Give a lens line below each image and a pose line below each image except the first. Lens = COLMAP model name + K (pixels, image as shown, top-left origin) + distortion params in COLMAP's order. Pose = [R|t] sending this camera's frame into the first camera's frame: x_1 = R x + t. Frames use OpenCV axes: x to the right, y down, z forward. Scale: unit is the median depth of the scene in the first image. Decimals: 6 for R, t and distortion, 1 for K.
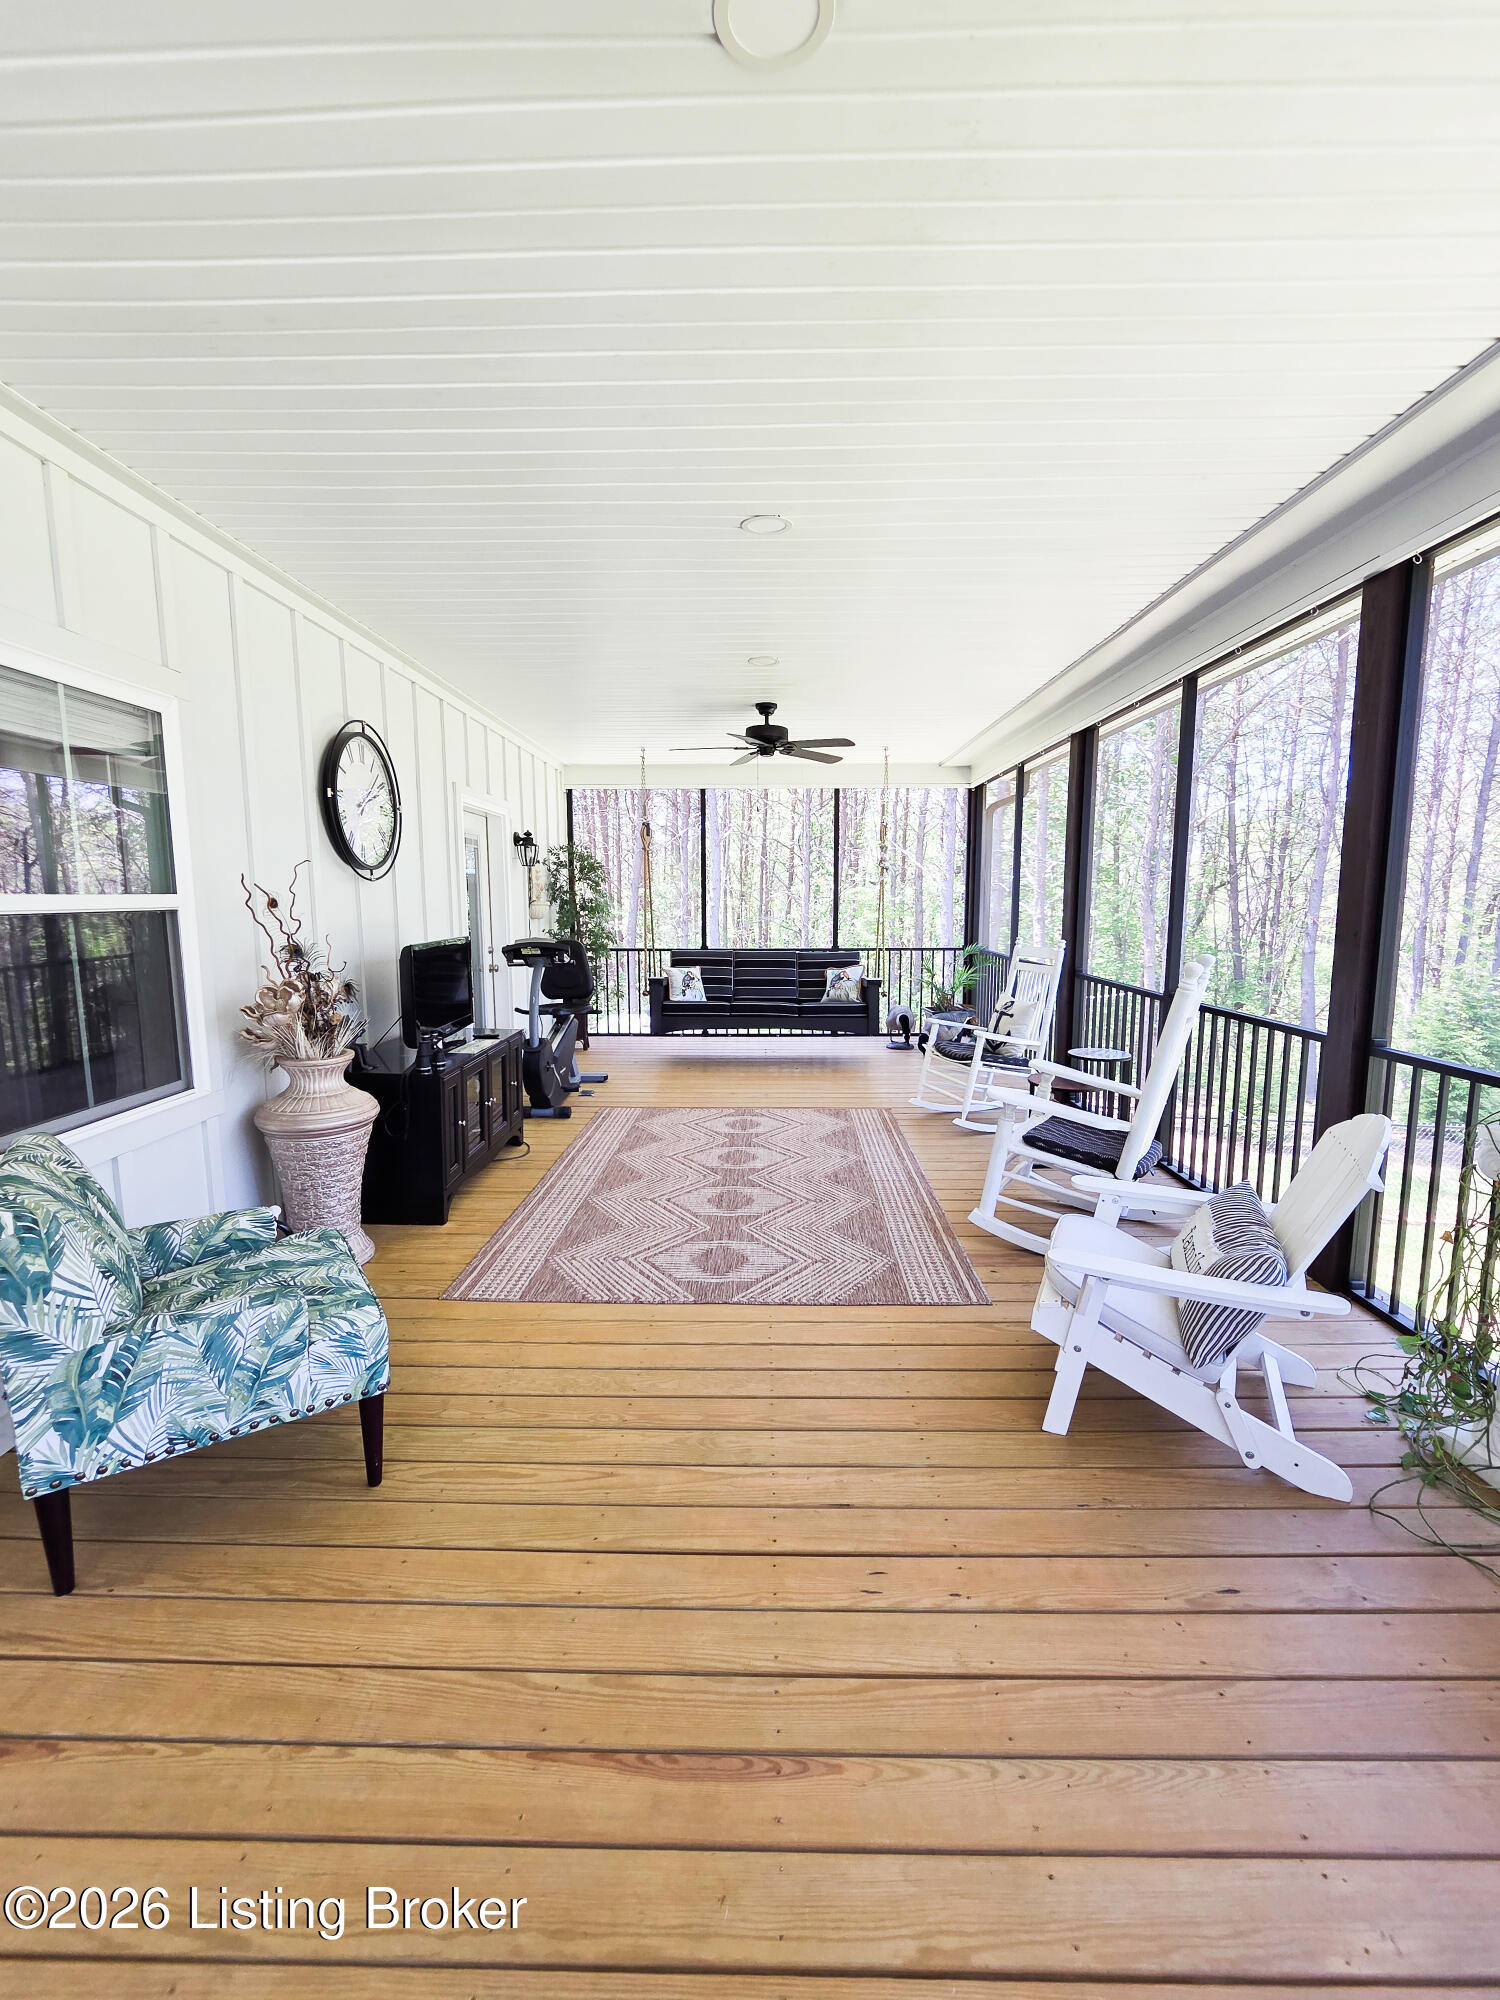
lens RADIAL K [[801.3, 0, 749.6], [0, 801.3, 999.6], [0, 0, 1]] dist [0.001583, 0.000047]
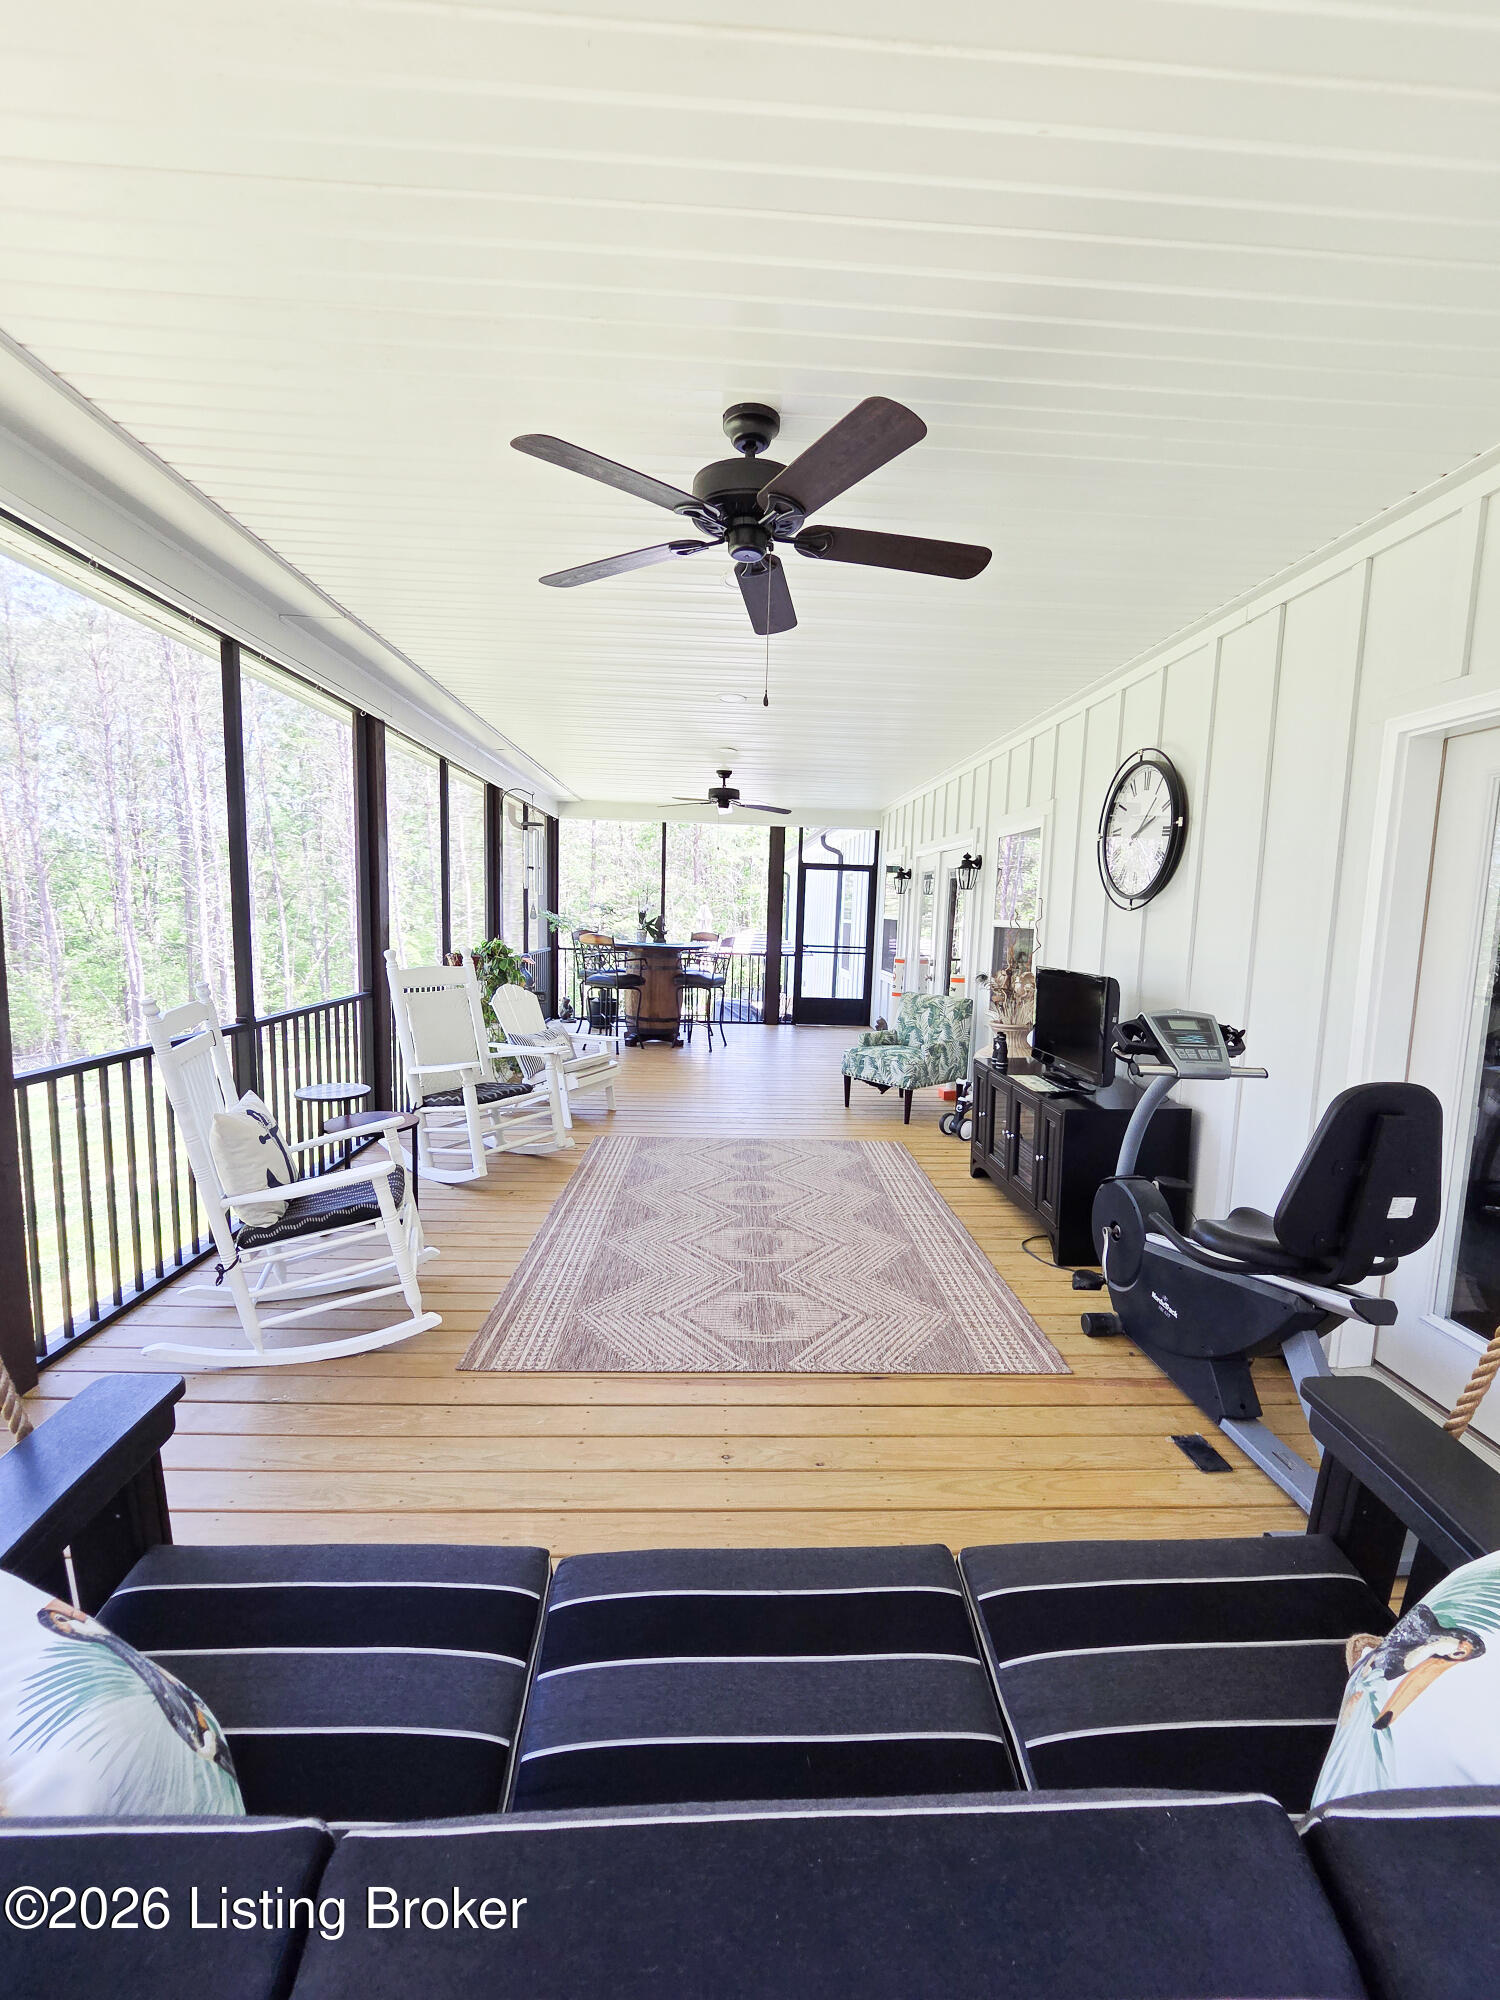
lens RADIAL K [[801.3, 0, 749.0], [0, 801.3, 999.9], [0, 0, 1]] dist [0.001583, 0.000047]
pose [[-0.997974, -0.016632, -0.061415, 0.053873], [-0.030326, 0.972879, 0.229317, -0.252047], [0.055935, 0.230714, -0.971412, 1.961813]]
